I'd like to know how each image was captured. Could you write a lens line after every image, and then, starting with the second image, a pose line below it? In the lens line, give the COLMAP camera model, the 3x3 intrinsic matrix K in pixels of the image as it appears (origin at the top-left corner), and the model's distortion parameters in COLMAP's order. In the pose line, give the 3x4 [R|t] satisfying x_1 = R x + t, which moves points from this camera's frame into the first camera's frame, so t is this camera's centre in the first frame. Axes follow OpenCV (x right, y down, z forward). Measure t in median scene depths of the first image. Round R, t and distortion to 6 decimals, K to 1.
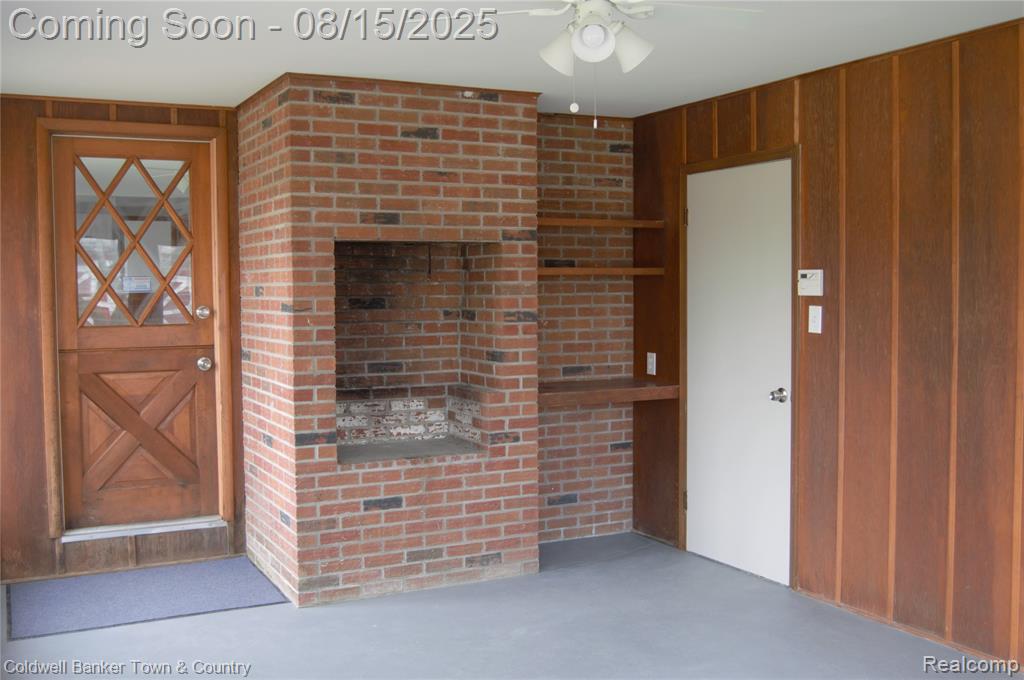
lens RADIAL K [[1066.6, 0, 512.4], [0, 1066.6, 340.5], [0, 0, 1]] dist [-0.040593, 0.000000]
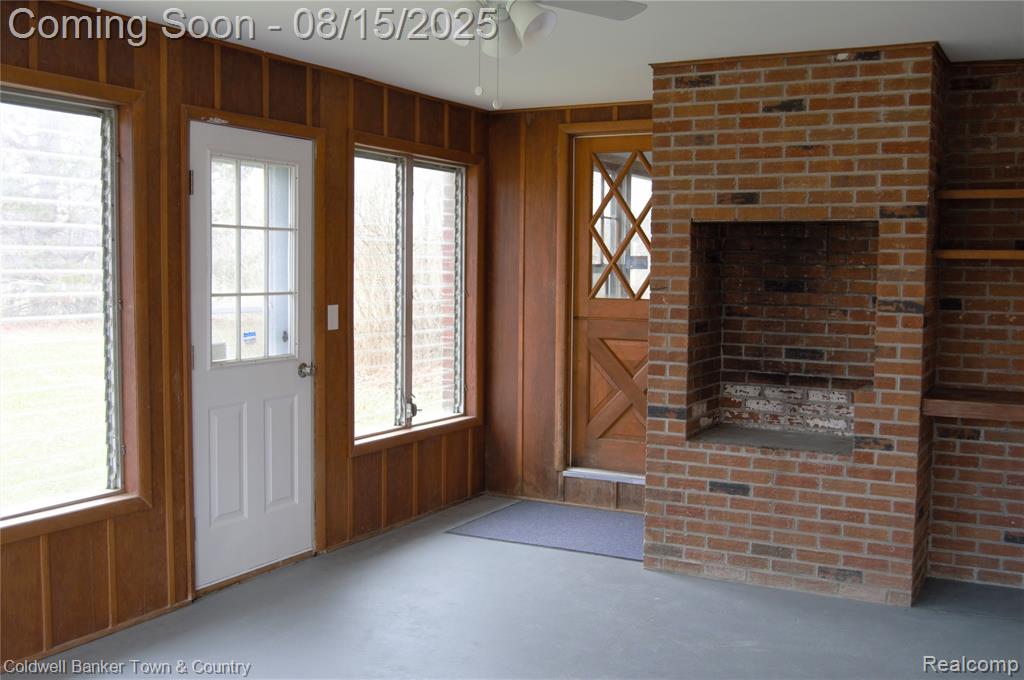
lens RADIAL K [[1066.6, 0, 512.2], [0, 1066.6, 339.7], [0, 0, 1]] dist [-0.040593, 0.000000]
pose [[0.571980, 0.071378, -0.817156, 0.535650], [-0.058717, 0.997214, 0.046006, -0.016795], [0.818163, 0.021667, 0.574577, 0.254686]]
